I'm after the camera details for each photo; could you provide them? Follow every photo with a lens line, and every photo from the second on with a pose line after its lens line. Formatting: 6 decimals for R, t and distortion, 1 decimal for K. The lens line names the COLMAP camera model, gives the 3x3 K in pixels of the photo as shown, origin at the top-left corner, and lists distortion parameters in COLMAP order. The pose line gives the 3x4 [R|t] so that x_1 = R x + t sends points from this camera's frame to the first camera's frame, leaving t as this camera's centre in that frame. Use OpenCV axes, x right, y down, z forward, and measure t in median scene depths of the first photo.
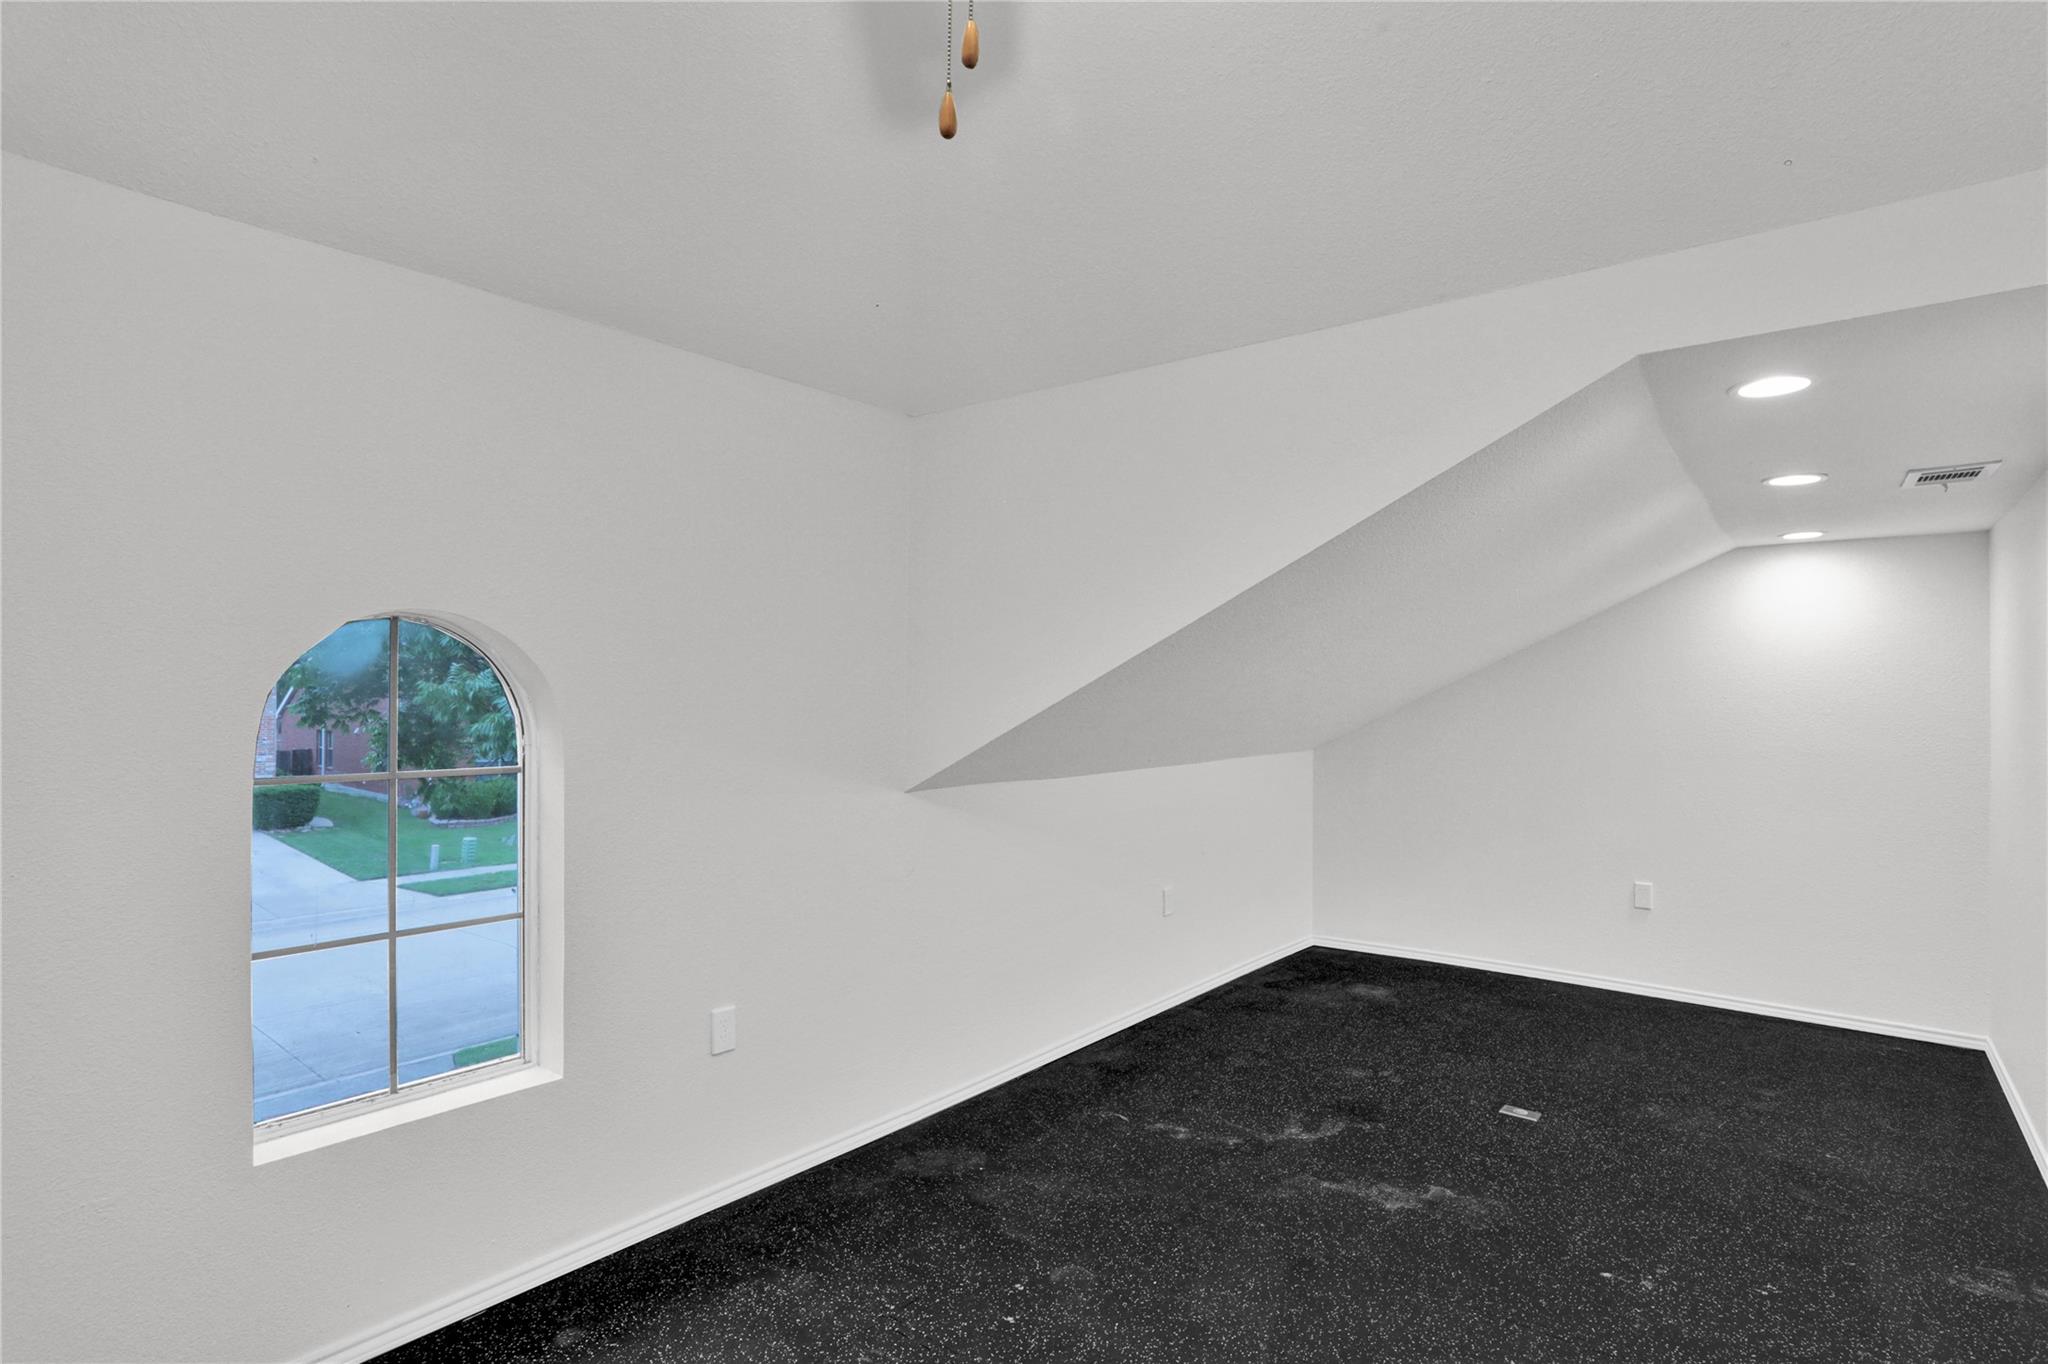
lens RADIAL K [[1018.0, 0, 1028.5], [0, 1018.0, 691.3], [0, 0, 1]] dist [-0.003137, 0.002130]
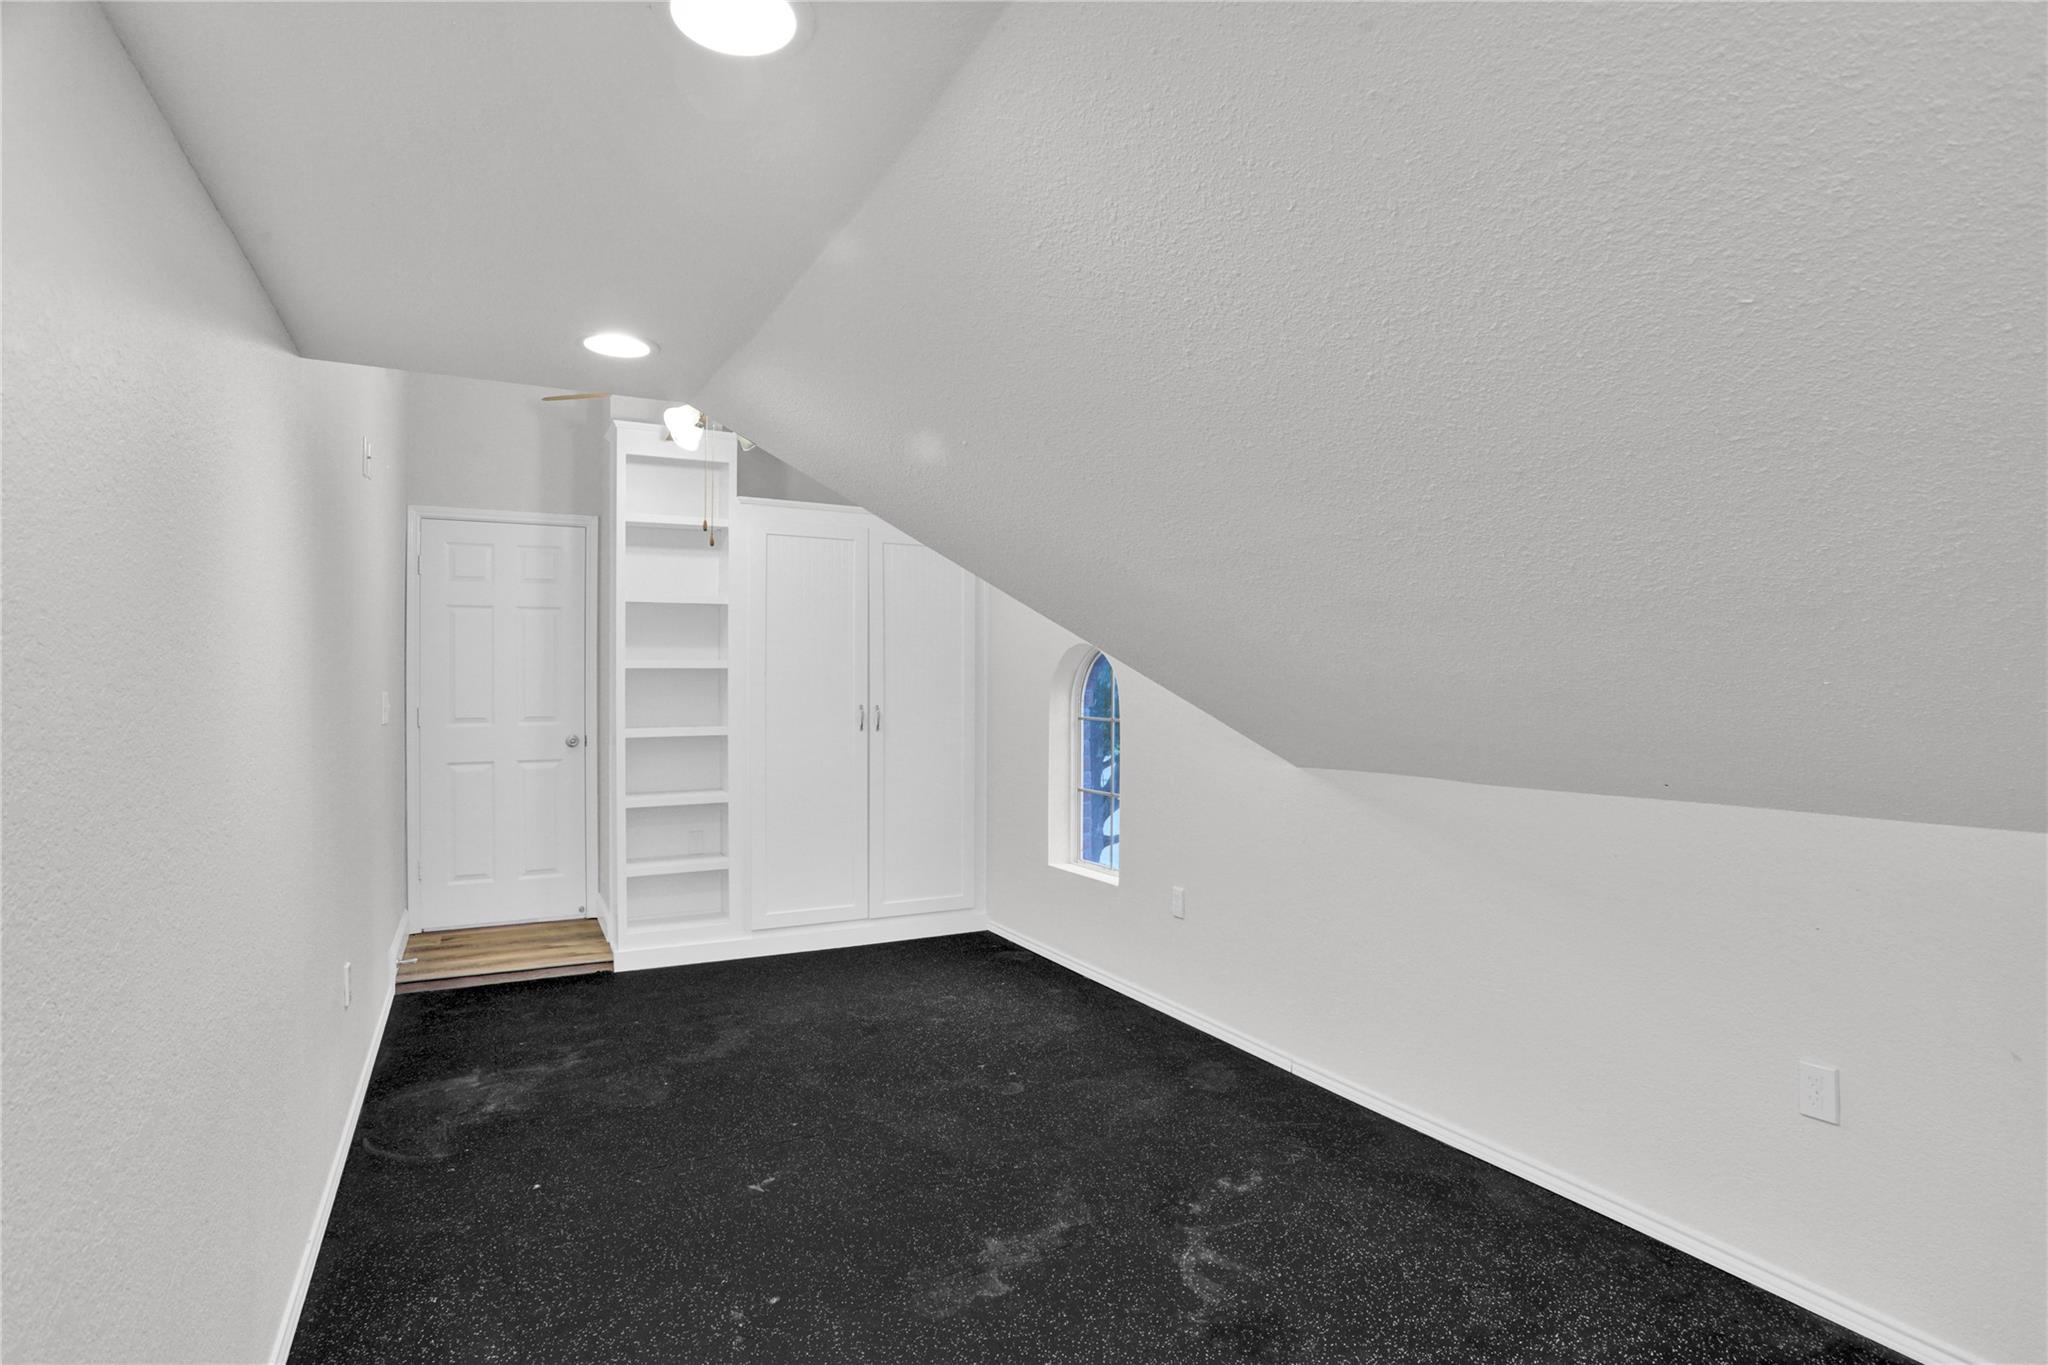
lens RADIAL K [[1018.0, 0, 1027.8], [0, 1018.0, 693.5], [0, 0, 1]] dist [-0.003137, 0.002130]
pose [[-0.401998, -0.011049, -0.915574, 1.138901], [0.017573, 0.999650, -0.019780, 0.049611], [0.915472, -0.024041, -0.401663, 1.373992]]
